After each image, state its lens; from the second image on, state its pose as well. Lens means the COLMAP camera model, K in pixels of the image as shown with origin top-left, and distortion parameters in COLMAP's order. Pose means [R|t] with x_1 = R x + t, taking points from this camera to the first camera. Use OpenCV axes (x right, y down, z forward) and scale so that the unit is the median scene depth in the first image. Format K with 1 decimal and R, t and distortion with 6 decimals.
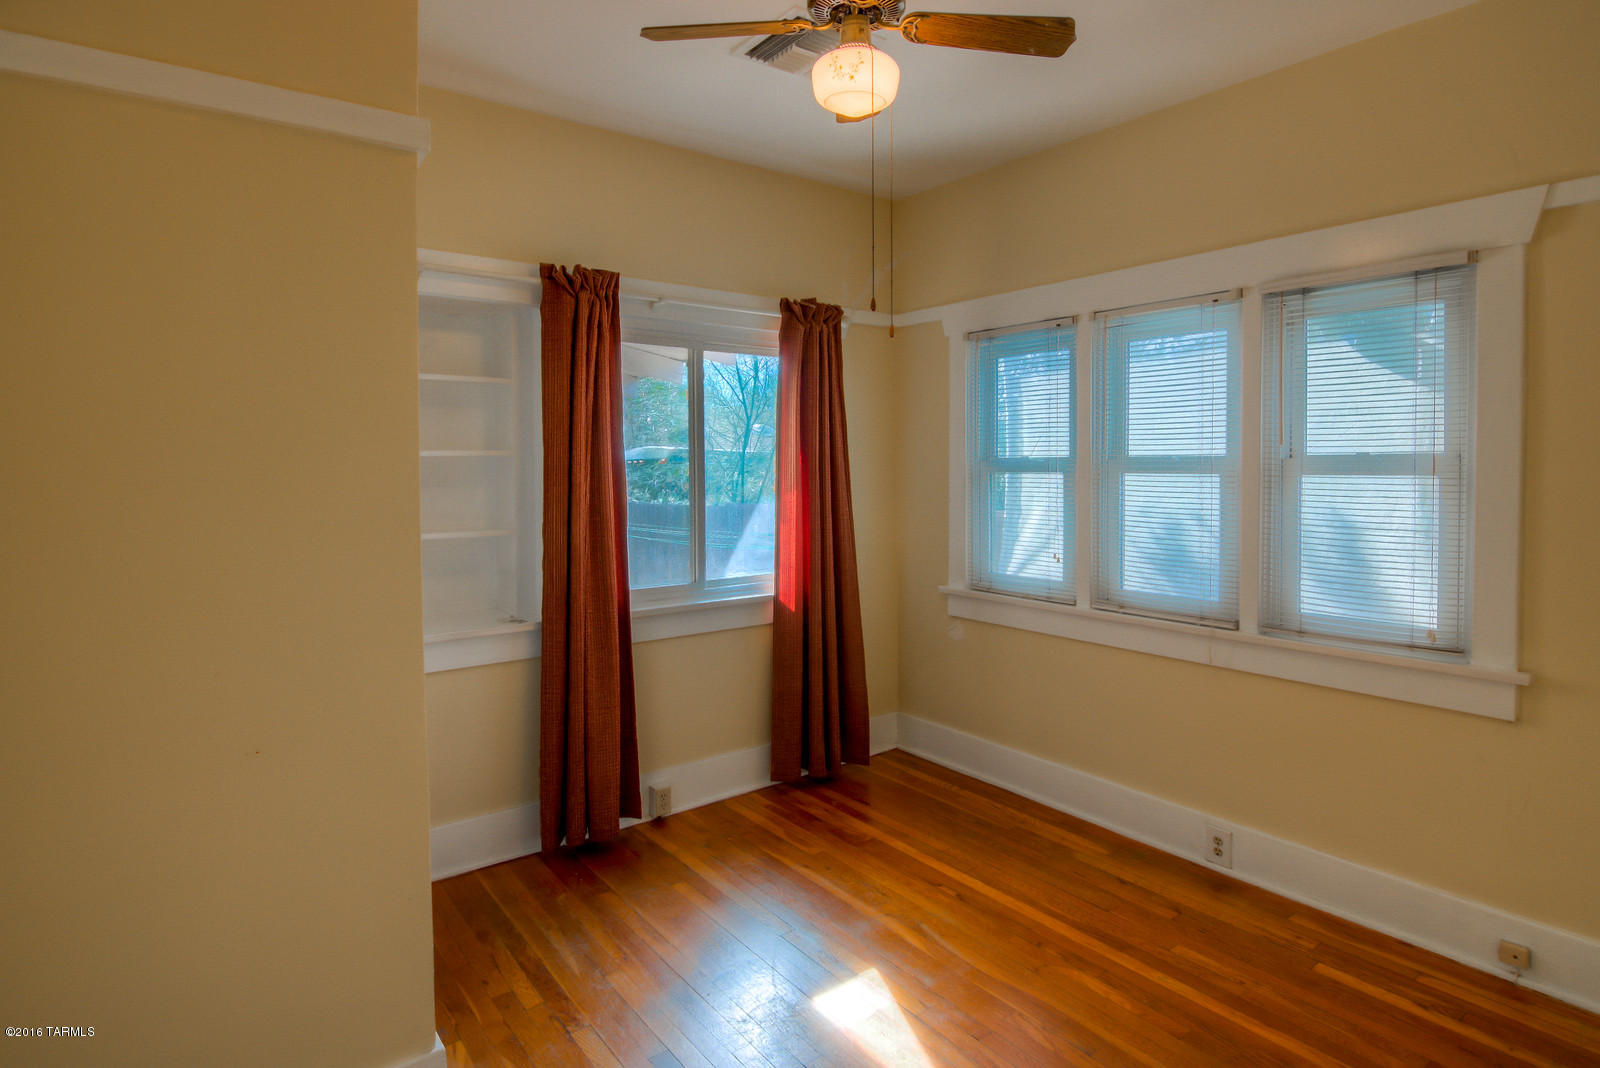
lens RADIAL K [[861.1, 0, 798.2], [0, 861.1, 495.9], [0, 0, 1]] dist [-0.004323, -0.001796]
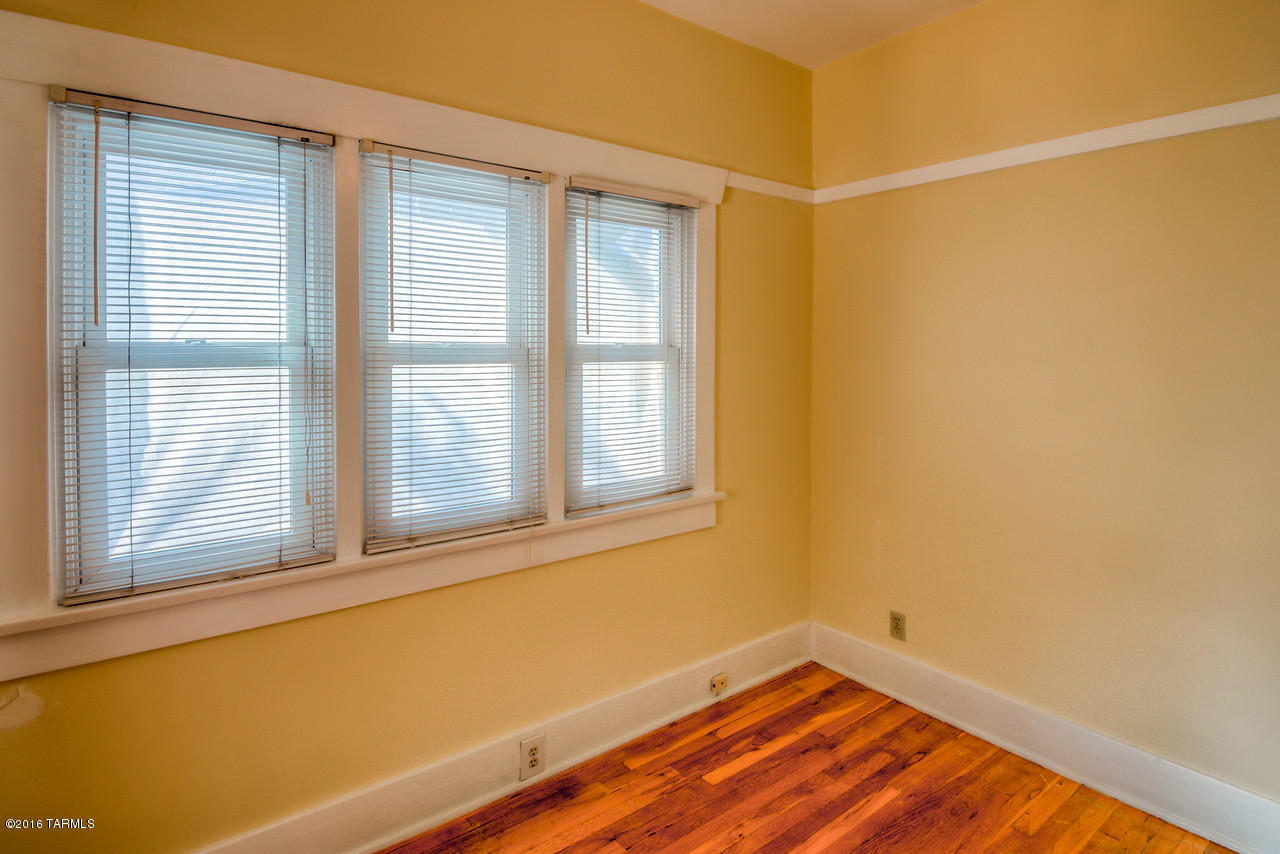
lens RADIAL K [[673.6, 0, 635.8], [0, 673.6, 361.0], [0, 0, 1]] dist [-0.001912, -0.001909]
pose [[-0.018581, -0.015502, 0.999707, -0.252771], [0.038130, 0.999141, 0.016202, -0.035812], [-0.999100, 0.038420, -0.017974, 0.906635]]
